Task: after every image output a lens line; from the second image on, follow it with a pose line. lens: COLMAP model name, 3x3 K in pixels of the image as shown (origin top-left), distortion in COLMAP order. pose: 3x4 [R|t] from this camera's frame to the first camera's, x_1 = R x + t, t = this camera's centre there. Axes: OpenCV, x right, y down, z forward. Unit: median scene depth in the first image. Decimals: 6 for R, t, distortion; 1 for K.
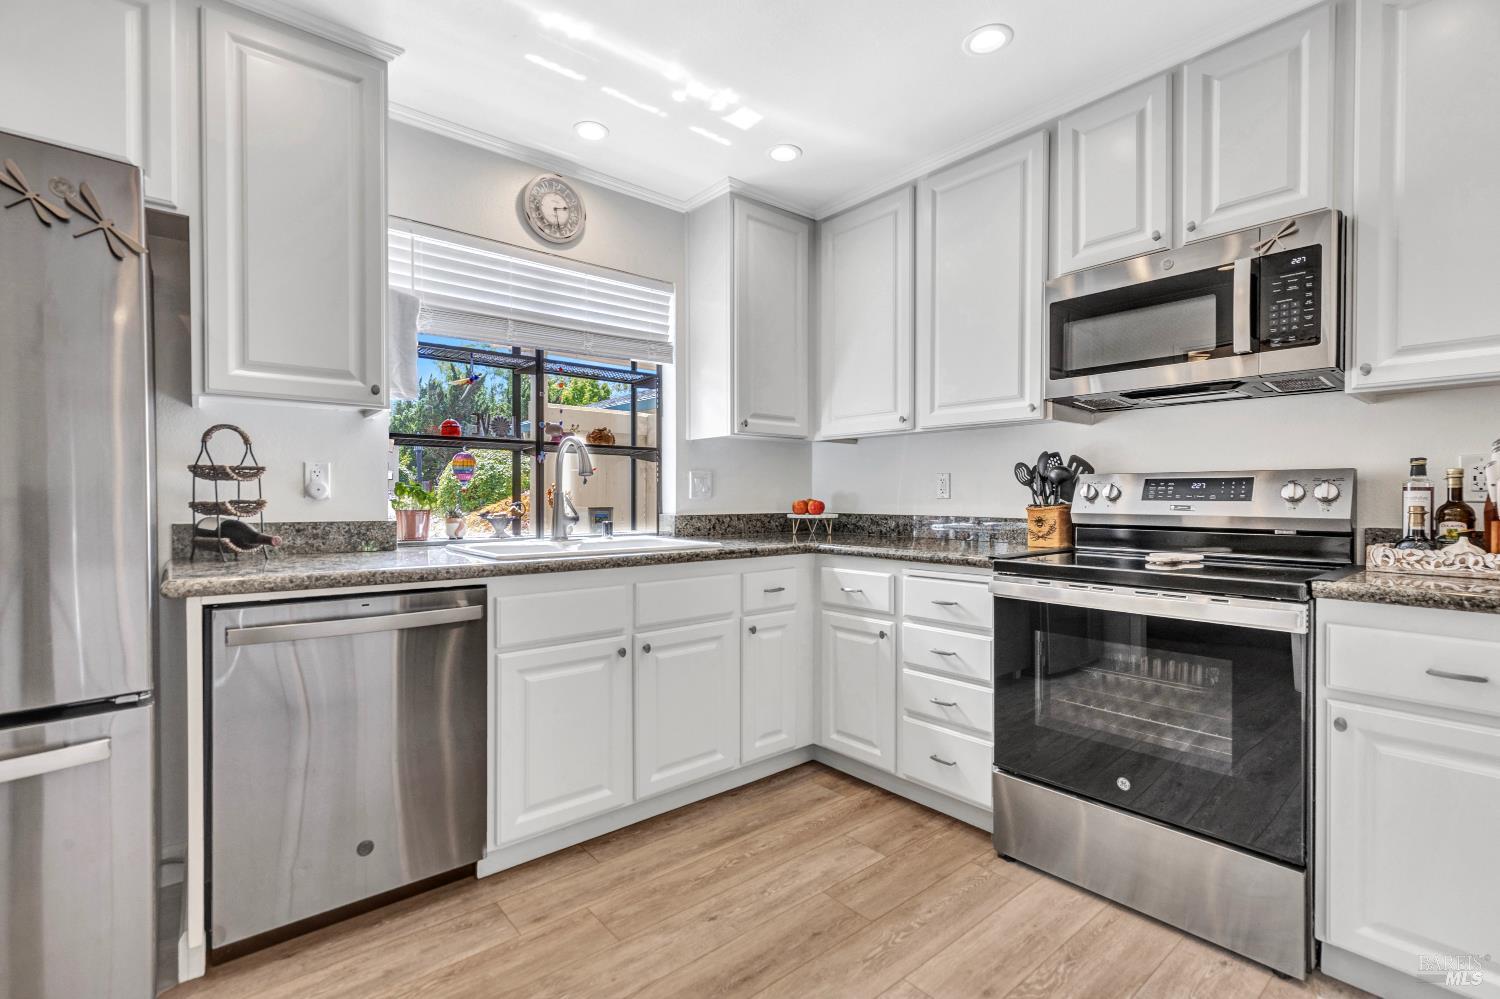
lens RADIAL K [[691.7, 0, 800.9], [0, 691.7, 501.0], [0, 0, 1]] dist [0.001754, 0.000382]
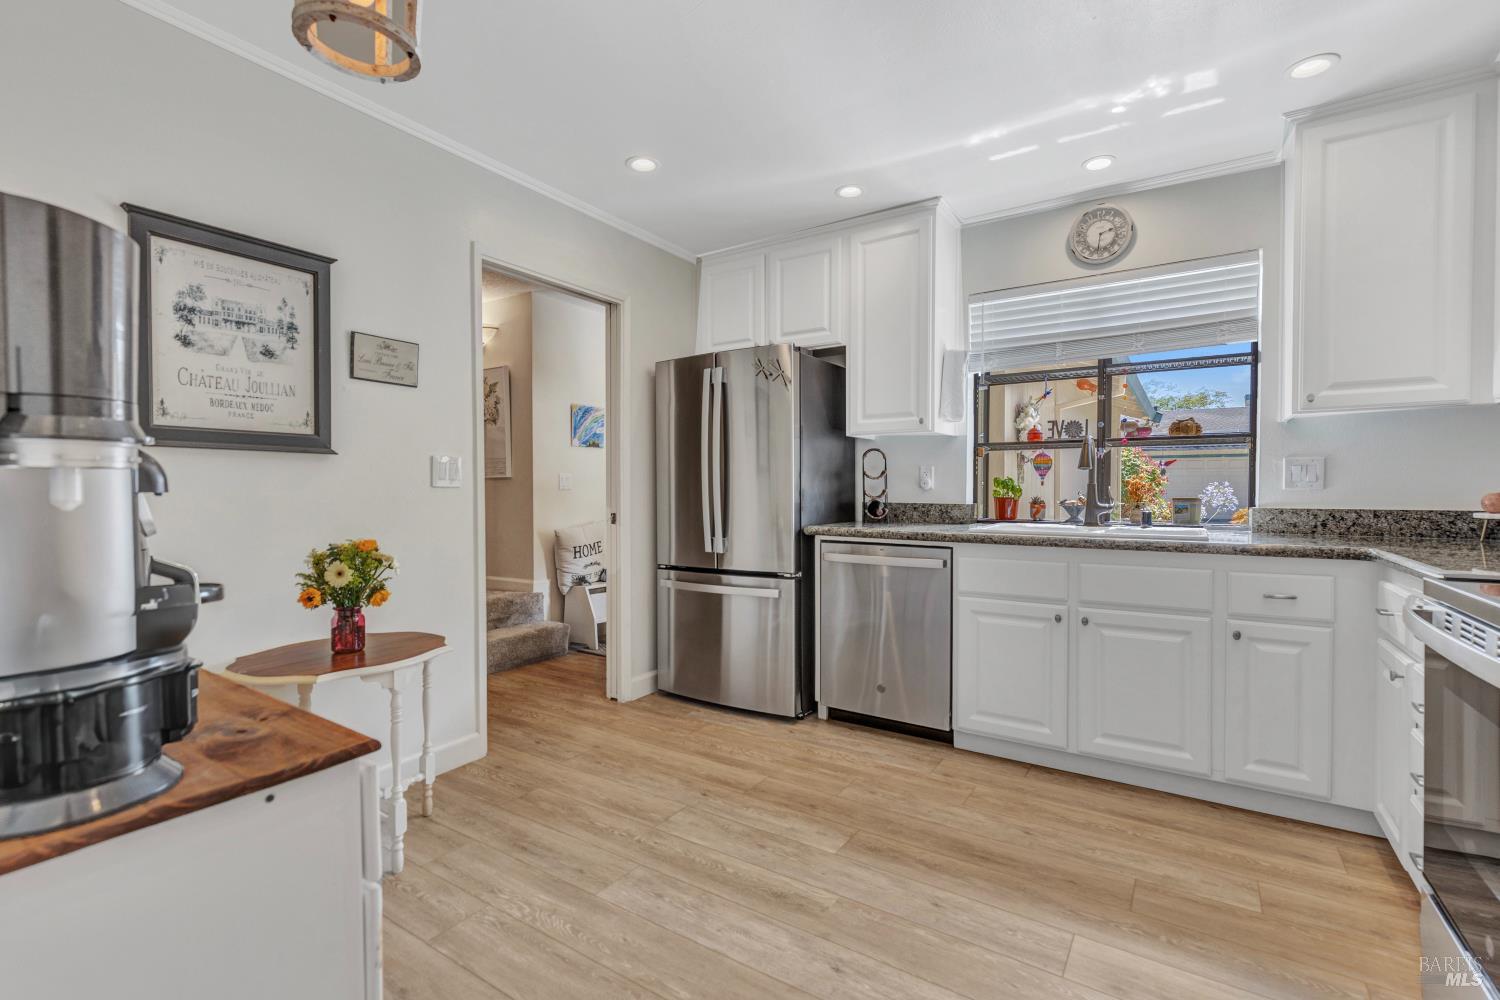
lens RADIAL K [[684.2, 0, 693.8], [0, 684.2, 504.8], [0, 0, 1]] dist [-0.000211, -0.000117]
pose [[0.207681, 0.023854, -0.977906, 0.755175], [-0.005780, 0.999715, 0.023159, -0.000237], [0.978180, 0.000842, 0.207759, 0.141582]]
